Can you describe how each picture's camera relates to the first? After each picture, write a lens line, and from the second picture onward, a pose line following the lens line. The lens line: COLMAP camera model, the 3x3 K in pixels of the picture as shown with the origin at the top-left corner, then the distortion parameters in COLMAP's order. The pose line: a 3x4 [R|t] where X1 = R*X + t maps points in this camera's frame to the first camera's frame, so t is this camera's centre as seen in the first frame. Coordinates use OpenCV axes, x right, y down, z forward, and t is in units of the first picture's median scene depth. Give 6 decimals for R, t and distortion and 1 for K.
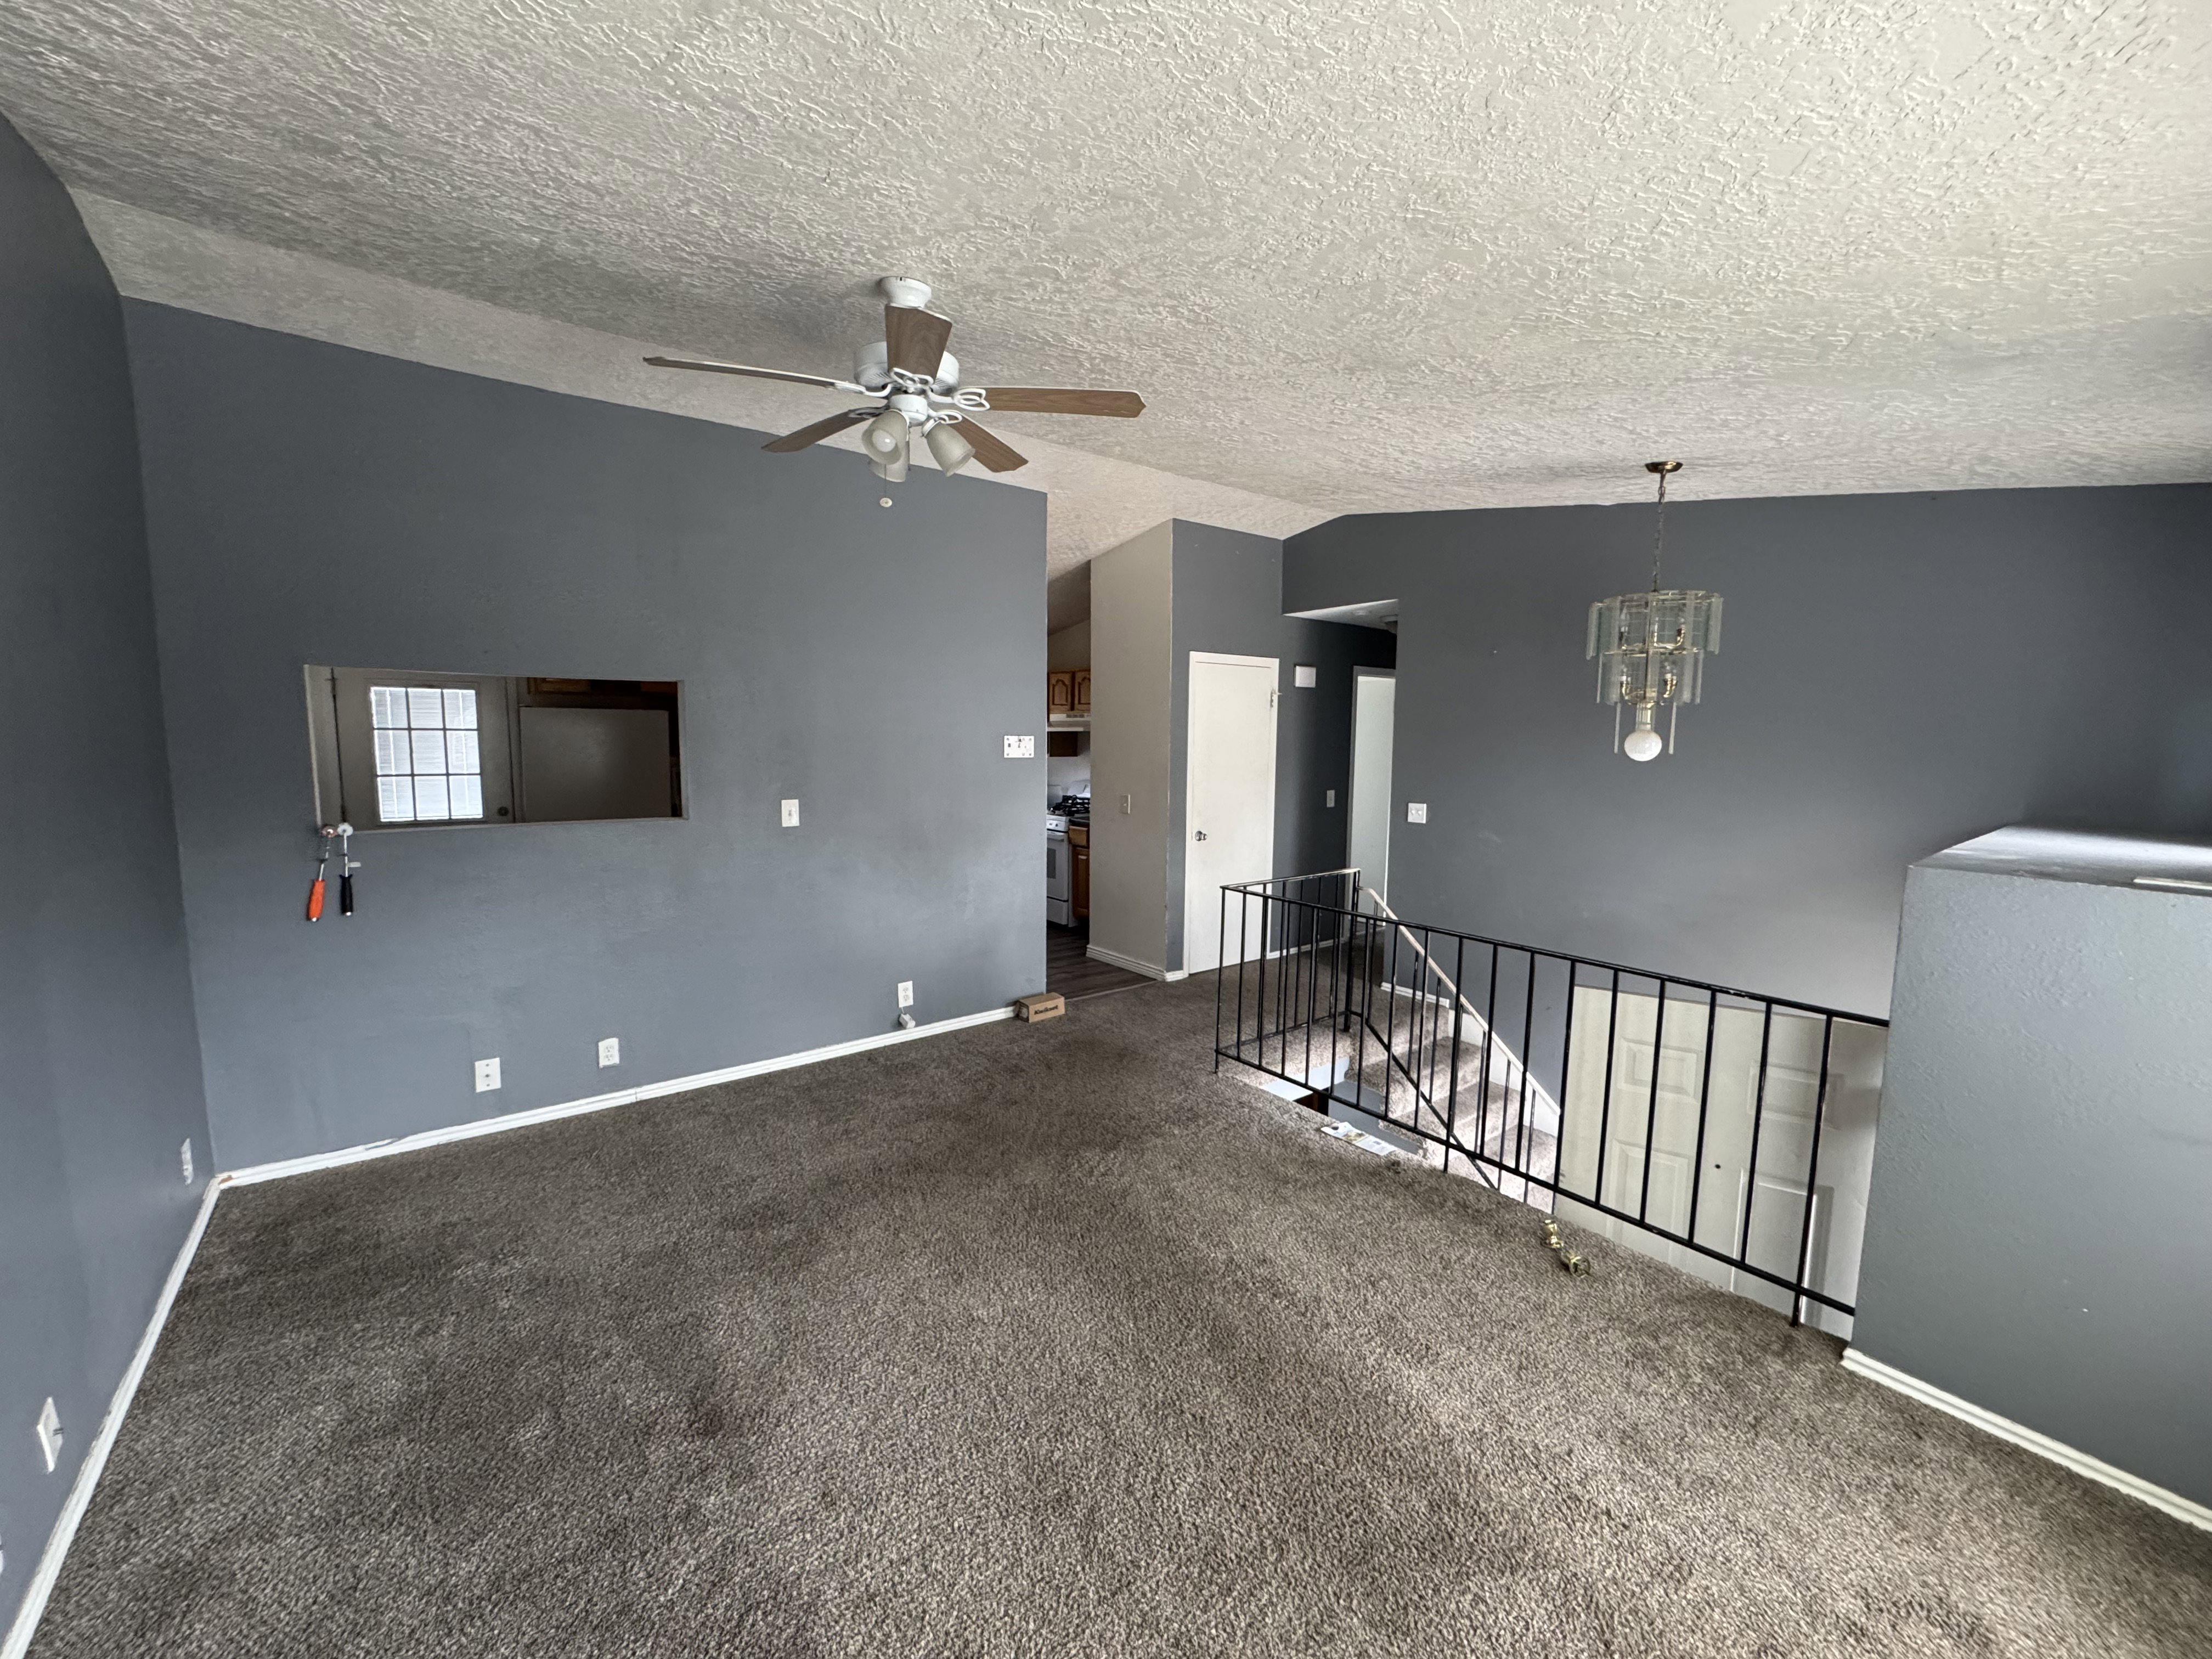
lens RADIAL K [[883.4, 0, 1106.9], [0, 883.4, 828.5], [0, 0, 1]] dist [-0.003655, 0.000527]
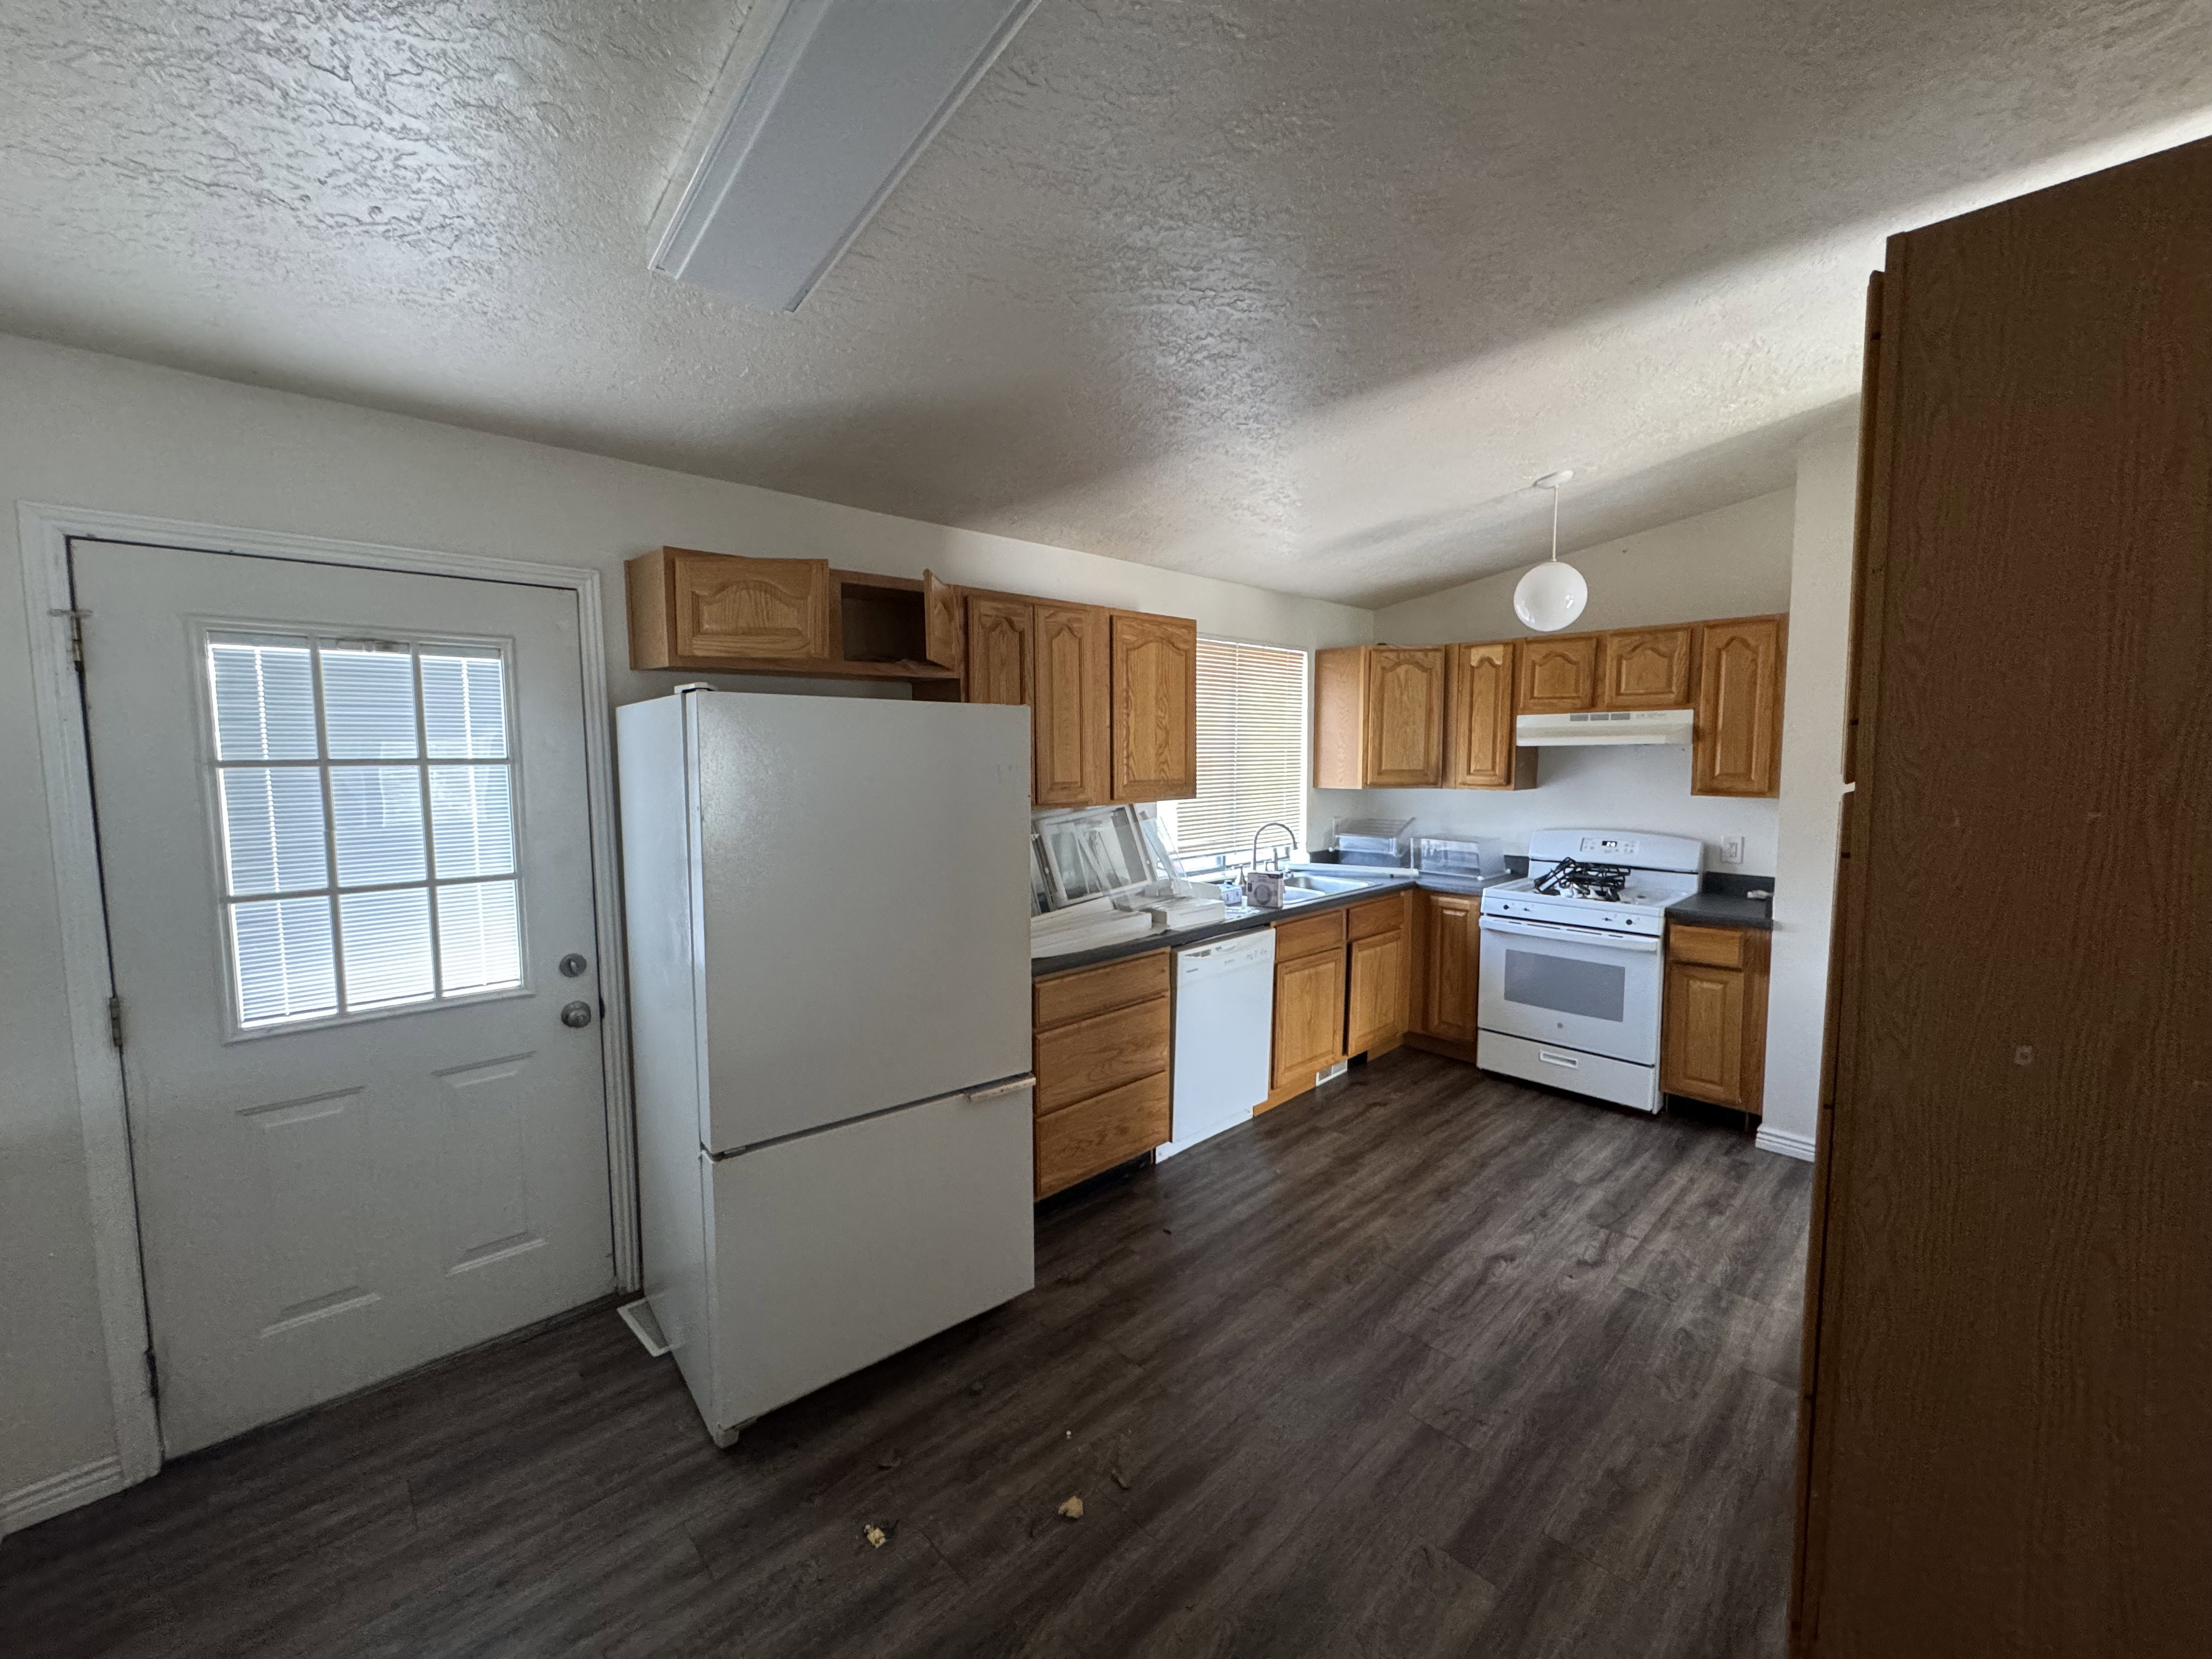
lens RADIAL K [[883.4, 0, 1115.7], [0, 883.4, 828.0], [0, 0, 1]] dist [-0.003655, 0.000527]
pose [[0.996853, -0.020517, 0.076575, -0.500261], [0.021861, 0.999621, -0.016751, -0.073433], [-0.076202, 0.018372, 0.996923, 0.621423]]
